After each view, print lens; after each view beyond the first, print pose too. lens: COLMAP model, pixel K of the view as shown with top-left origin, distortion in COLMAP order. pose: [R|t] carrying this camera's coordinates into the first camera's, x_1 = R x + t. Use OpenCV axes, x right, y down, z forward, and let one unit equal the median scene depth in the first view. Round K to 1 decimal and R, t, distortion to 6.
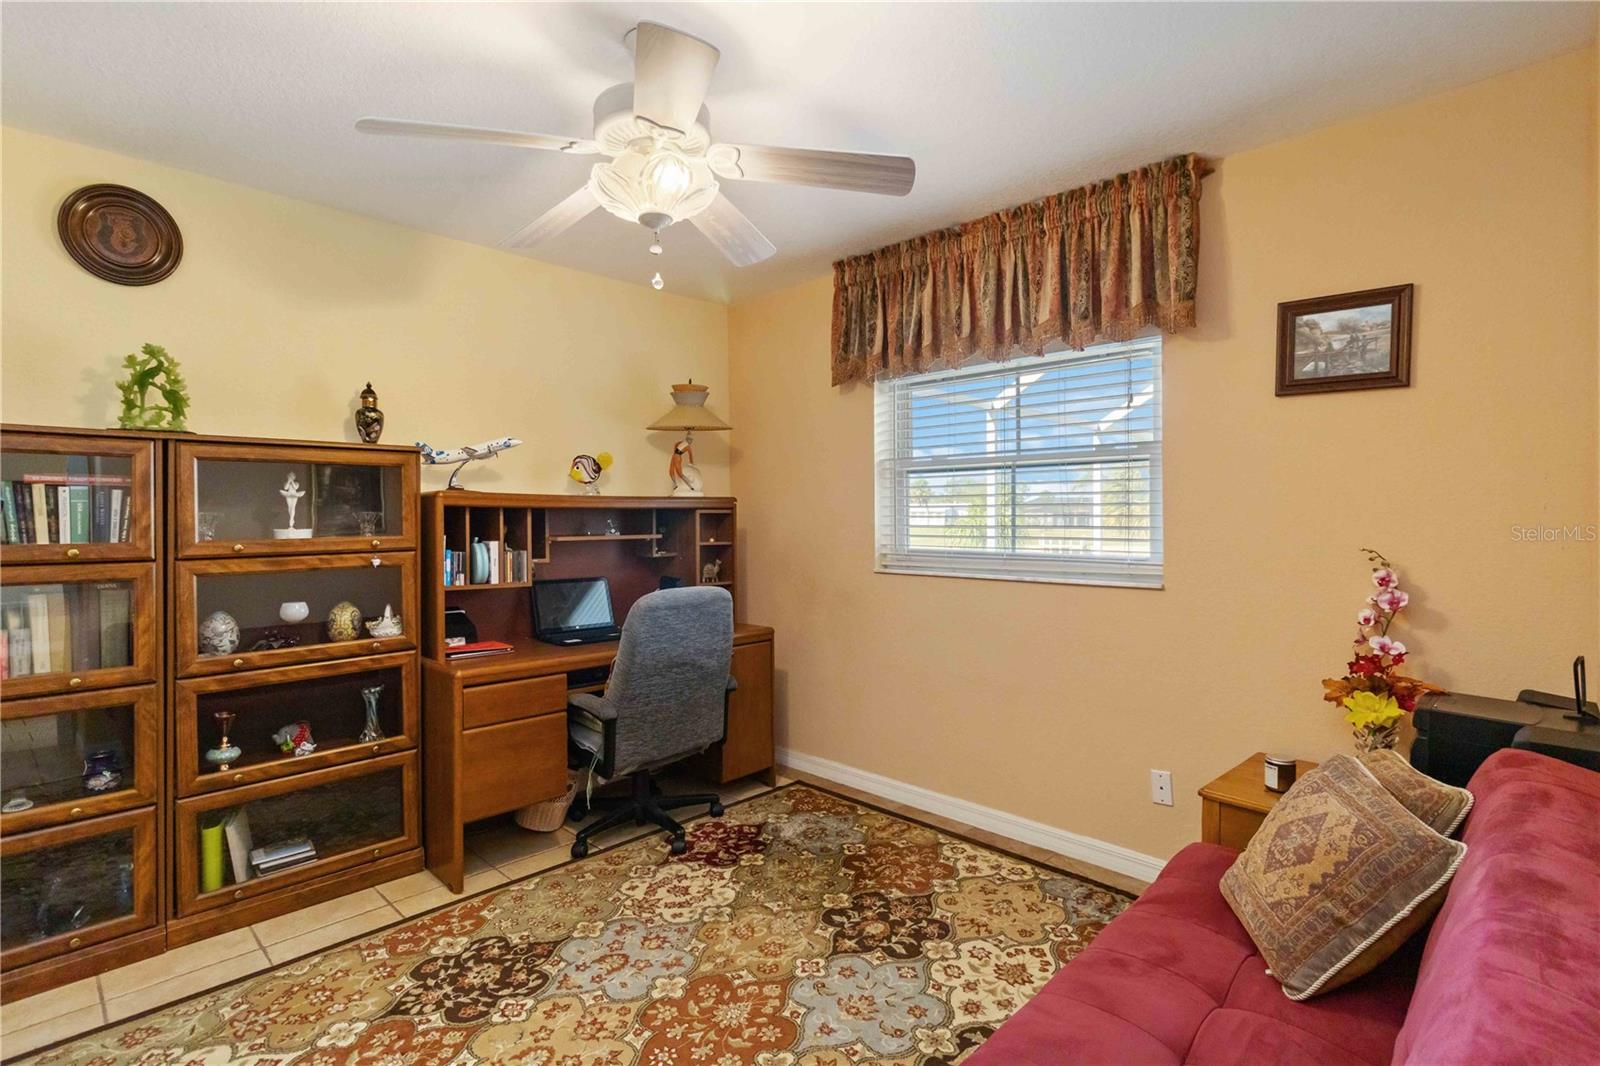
lens RADIAL K [[757.1, 0, 794.0], [0, 757.1, 534.7], [0, 0, 1]] dist [0.001041, 0.001316]
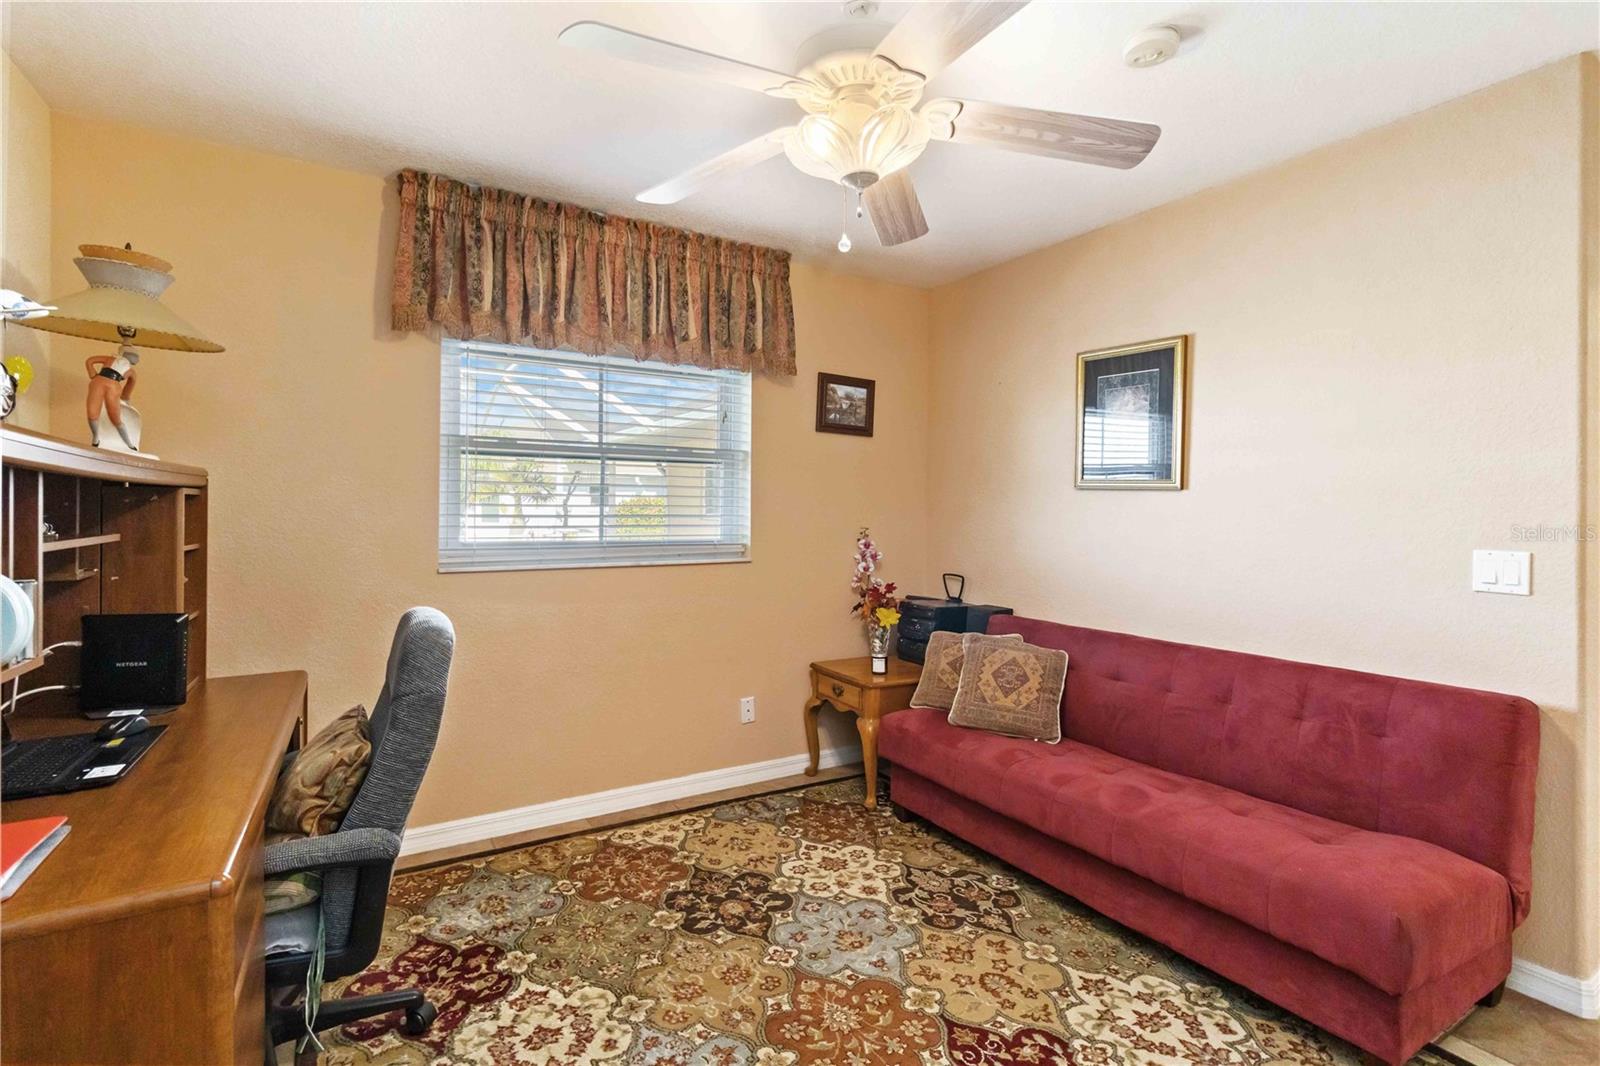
lens RADIAL K [[714.9, 0, 790.2], [0, 714.9, 519.1], [0, 0, 1]] dist [0.002479, 0.000623]
pose [[0.272745, -0.007544, 0.962057, -0.729519], [0.014248, 0.999891, 0.003802, -0.007213], [-0.961981, 0.012671, 0.272823, 0.600681]]
